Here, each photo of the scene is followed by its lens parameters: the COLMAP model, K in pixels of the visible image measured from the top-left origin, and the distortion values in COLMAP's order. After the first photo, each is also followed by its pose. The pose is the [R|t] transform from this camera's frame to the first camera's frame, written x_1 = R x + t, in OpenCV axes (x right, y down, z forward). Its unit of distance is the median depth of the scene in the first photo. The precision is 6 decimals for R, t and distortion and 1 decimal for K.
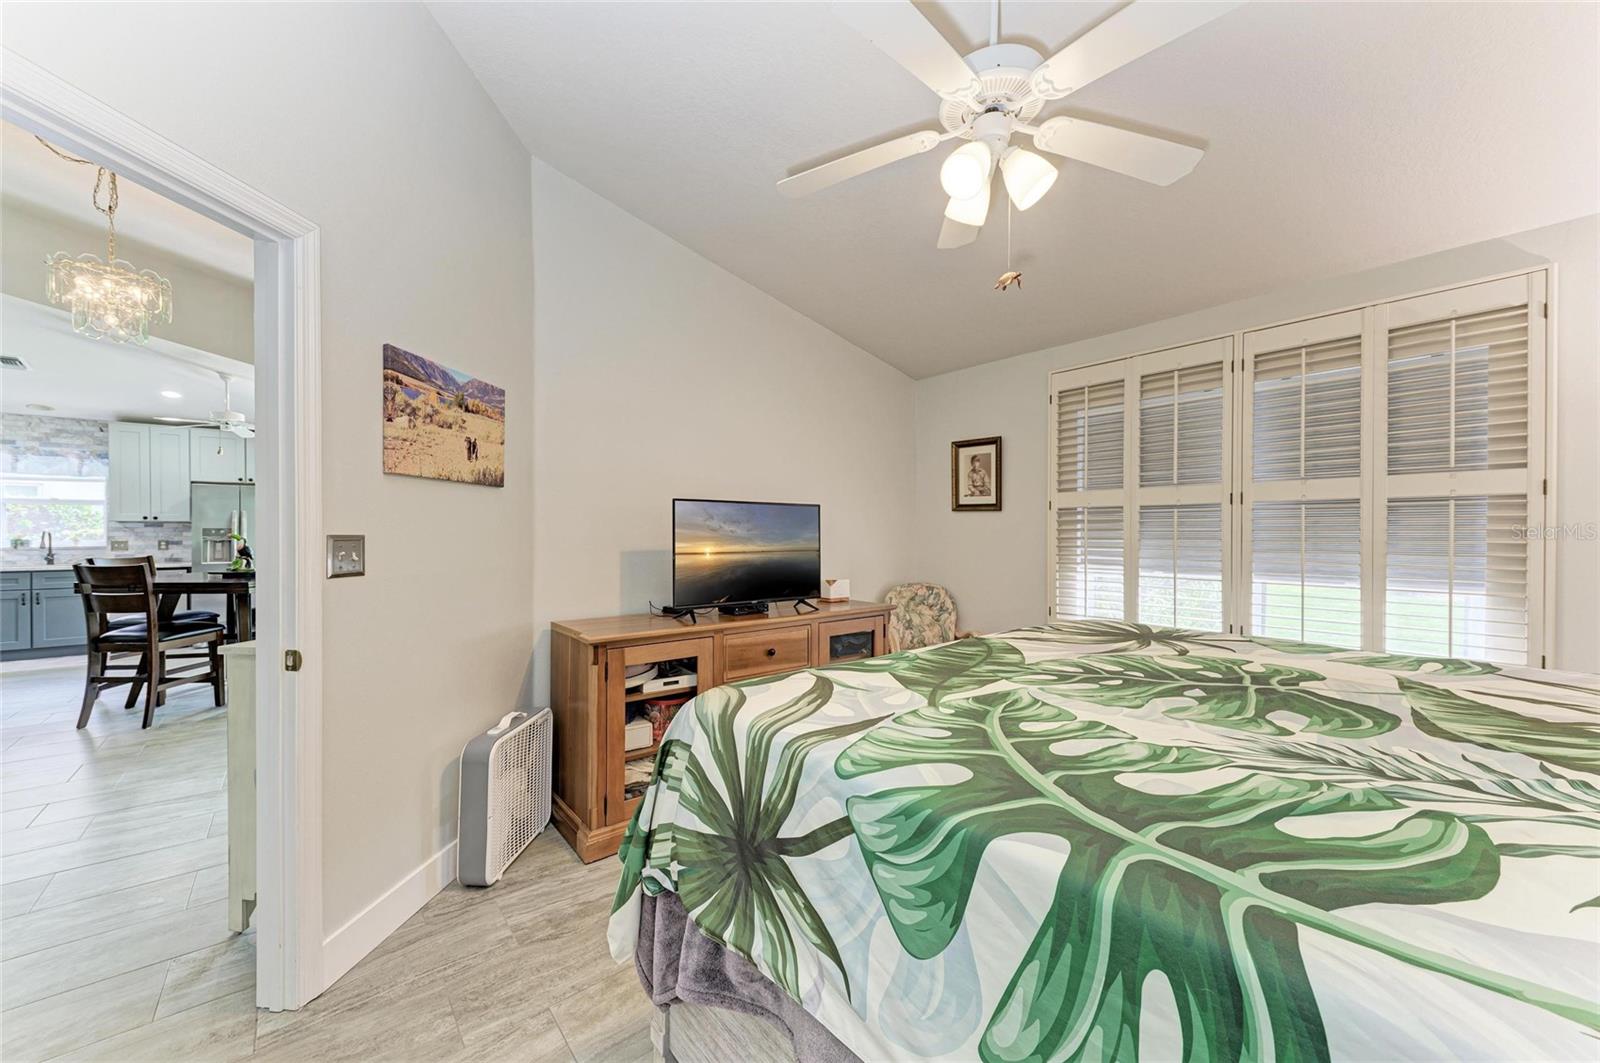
lens RADIAL K [[602.5, 0, 801.0], [0, 602.5, 535.4], [0, 0, 1]] dist [0.017180, -0.005158]
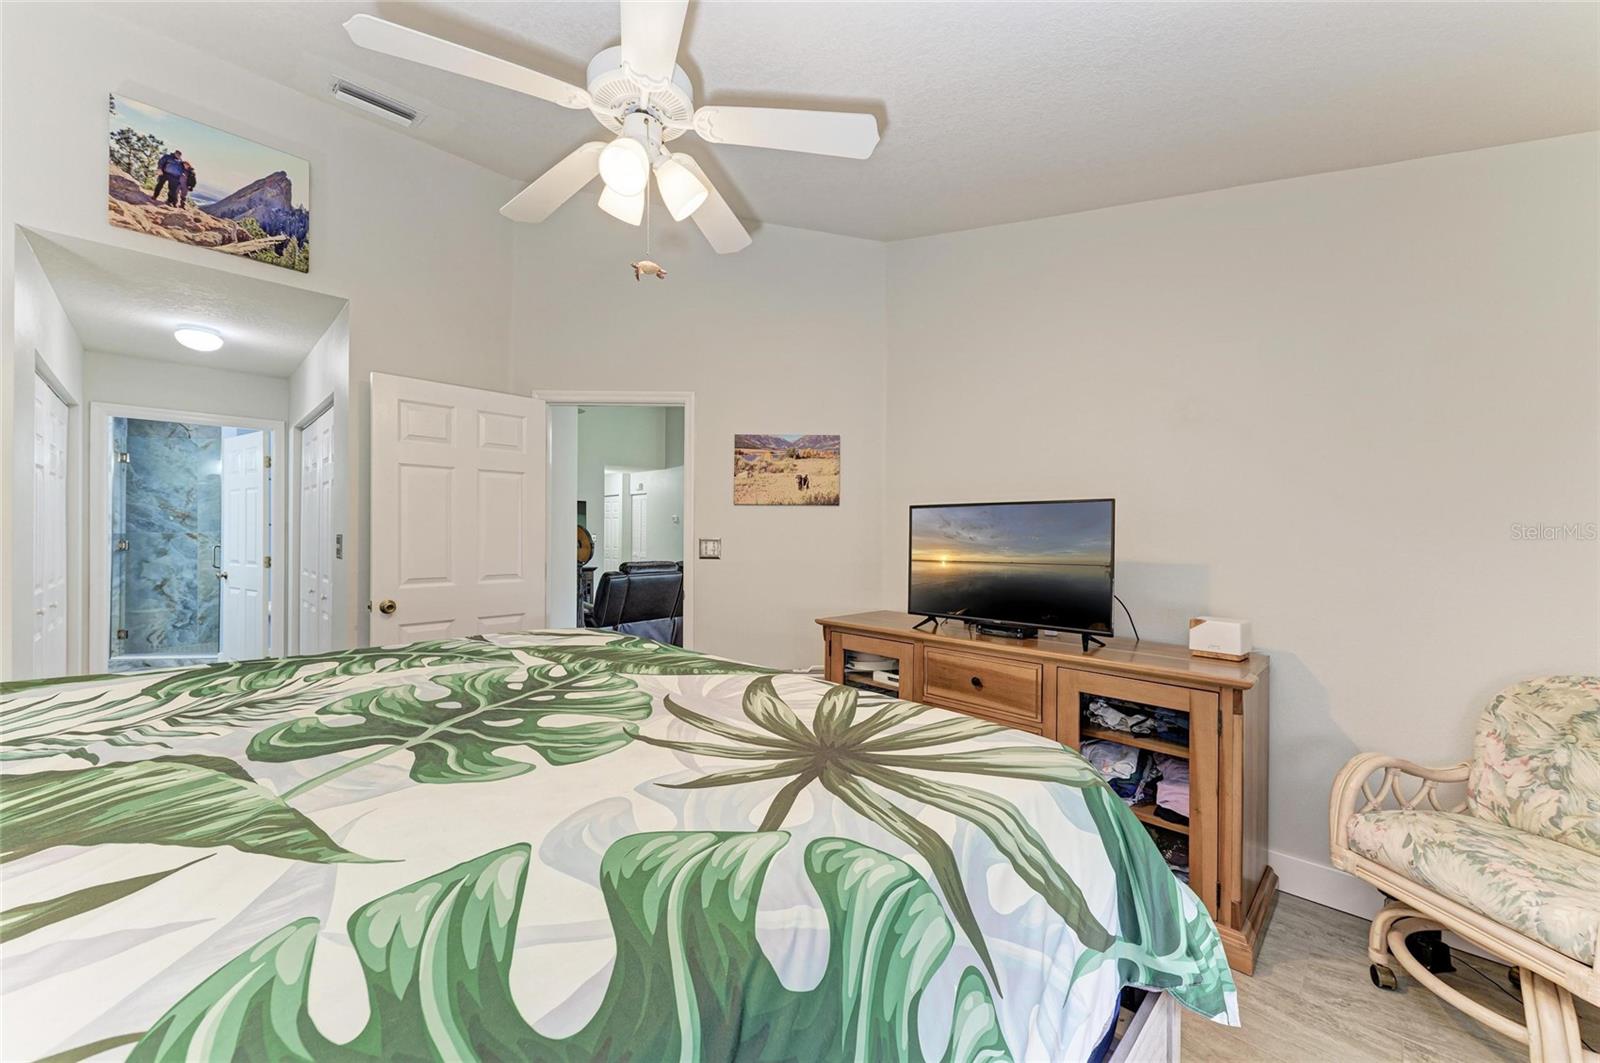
lens RADIAL K [[602.5, 0, 801.0], [0, 602.5, 535.4], [0, 0, 1]] dist [0.017180, -0.005158]
pose [[0.108329, 0.005592, -0.994099, 0.789067], [-0.009887, 0.999941, 0.004547, -0.013382], [0.994066, 0.009336, 0.108378, 0.683464]]
